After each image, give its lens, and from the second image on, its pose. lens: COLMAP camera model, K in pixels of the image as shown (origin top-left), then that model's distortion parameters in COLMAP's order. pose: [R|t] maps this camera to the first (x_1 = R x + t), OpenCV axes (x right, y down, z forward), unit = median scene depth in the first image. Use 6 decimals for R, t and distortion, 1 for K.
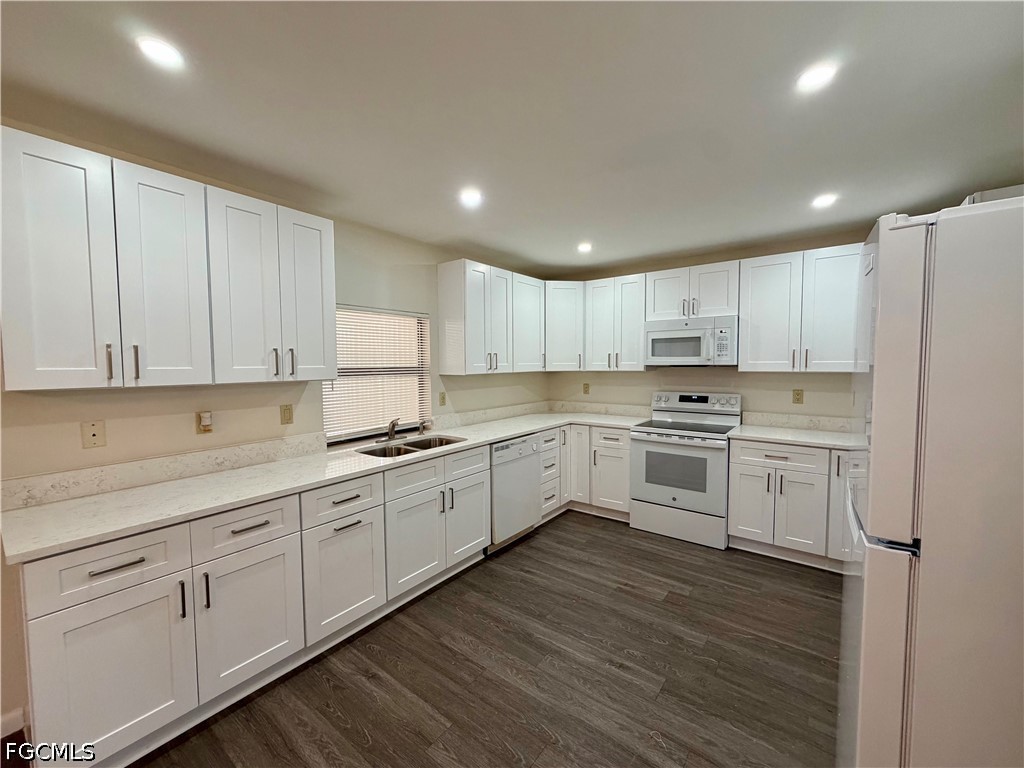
lens RADIAL K [[407.8, 0, 512.6], [0, 407.8, 383.5], [0, 0, 1]] dist [0.000114, 0.000078]
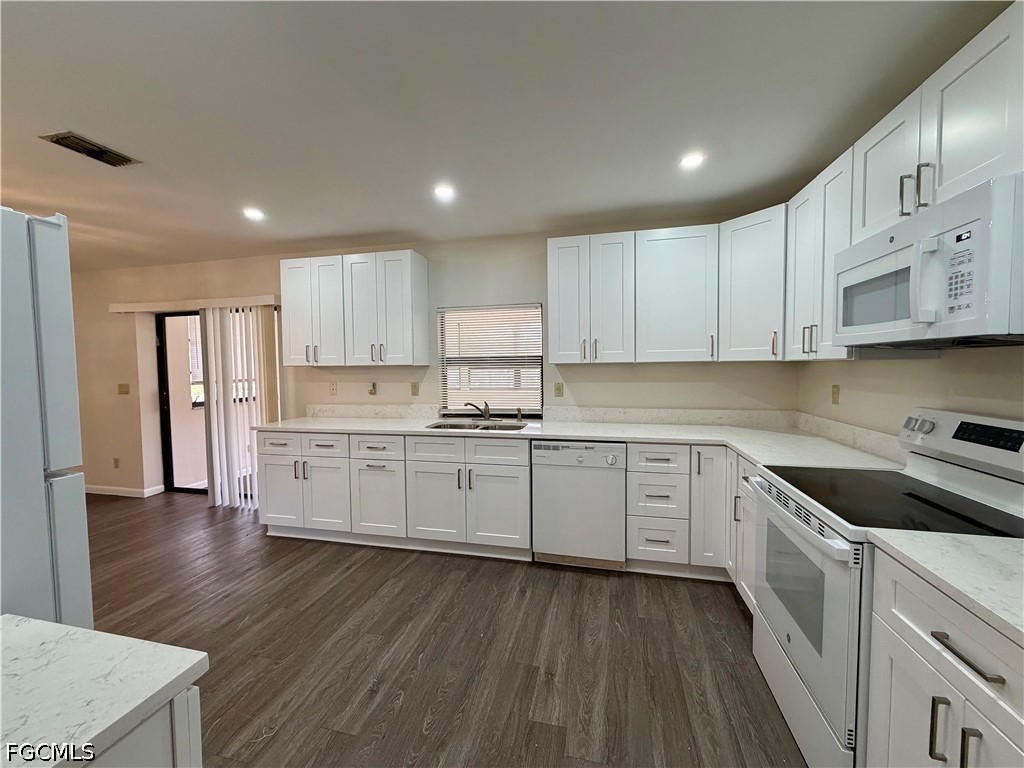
lens RADIAL K [[407.8, 0, 510.5], [0, 407.8, 383.8], [0, 0, 1]] dist [0.000114, 0.000078]
pose [[0.404776, 0.046205, -0.913248, 0.738362], [-0.037988, 0.998710, 0.033692, -0.004492], [0.913626, 0.021054, 0.406009, 0.575216]]
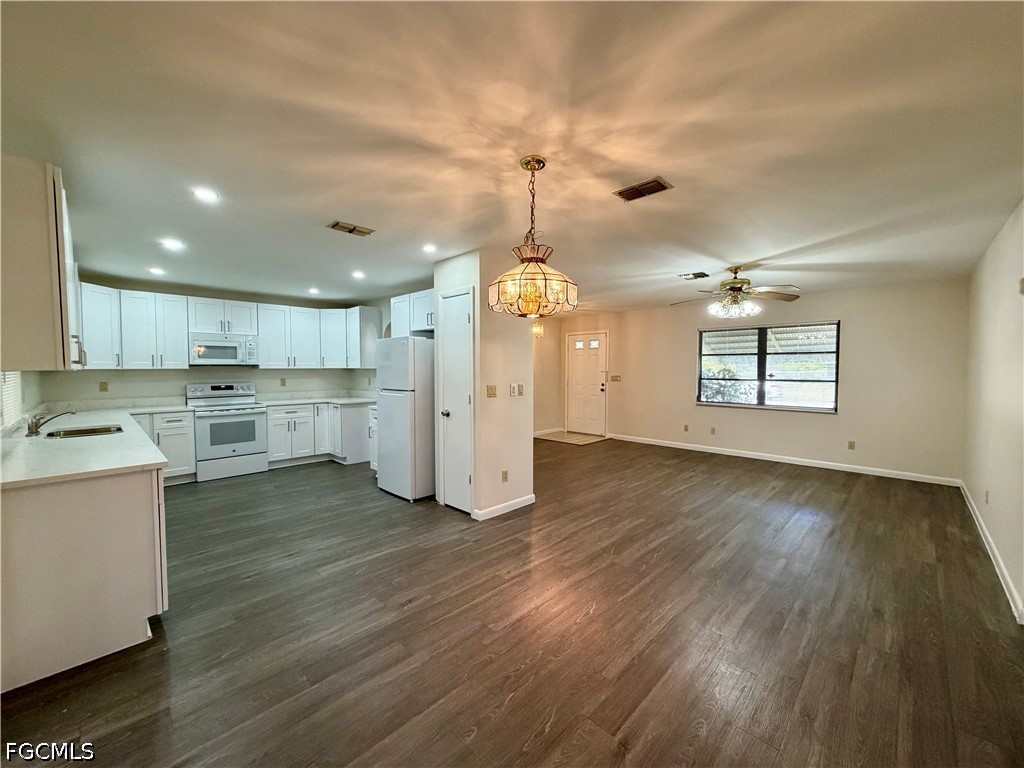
lens RADIAL K [[407.8, 0, 510.5], [0, 407.8, 383.7], [0, 0, 1]] dist [0.000114, 0.000078]
pose [[0.127399, -0.031691, 0.991345, -1.089991], [0.050474, 0.998402, 0.025430, 0.047372], [-0.990566, 0.046797, 0.128795, -0.273556]]
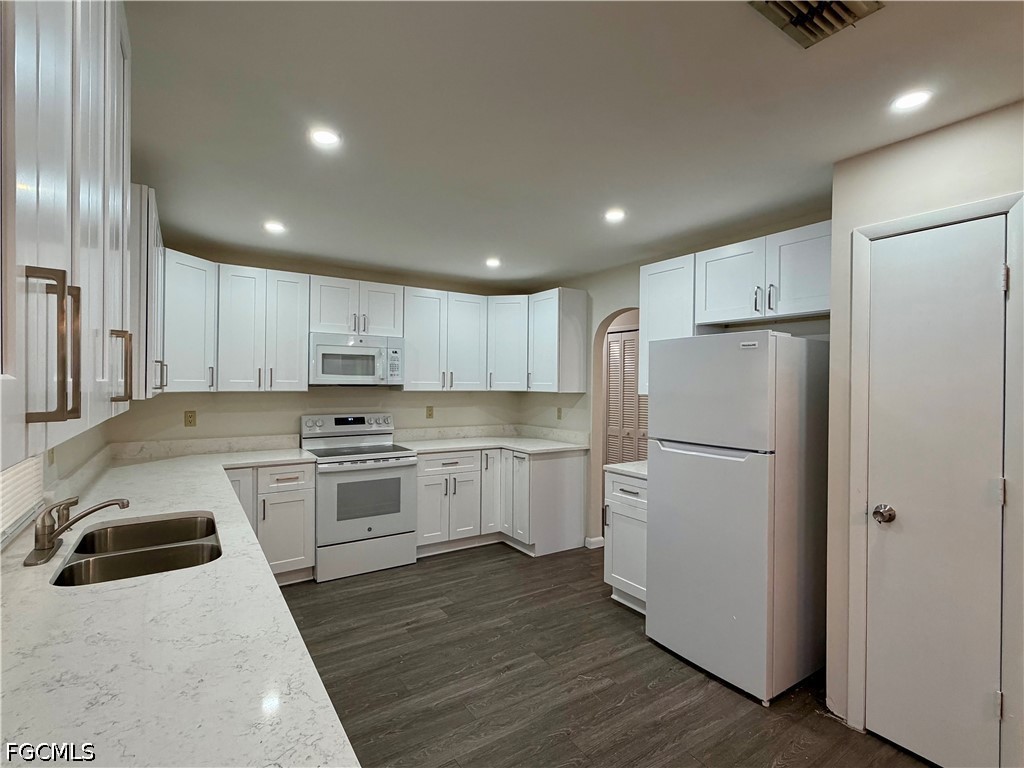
lens RADIAL K [[491.7, 0, 514.0], [0, 491.7, 383.2], [0, 0, 1]] dist [0.000791, 0.001446]
pose [[0.327598, 0.010032, 0.944764, -0.605845], [0.035325, 0.999114, -0.022858, -0.011340], [-0.944157, 0.040862, 0.326953, 0.343349]]
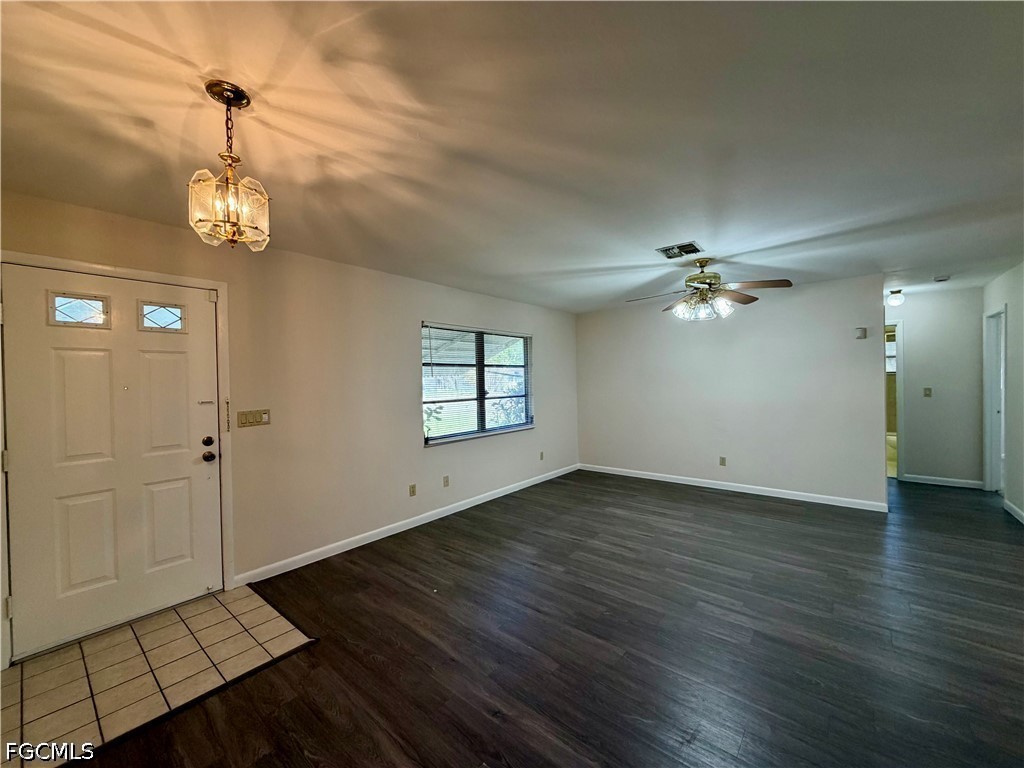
lens RADIAL K [[407.8, 0, 510.3], [0, 407.8, 382.6], [0, 0, 1]] dist [0.000114, 0.000078]
pose [[-0.998517, 0.025896, 0.047892, 0.897128], [0.028718, 0.997832, 0.059214, -0.010347], [-0.046255, 0.060501, -0.997096, 0.325059]]
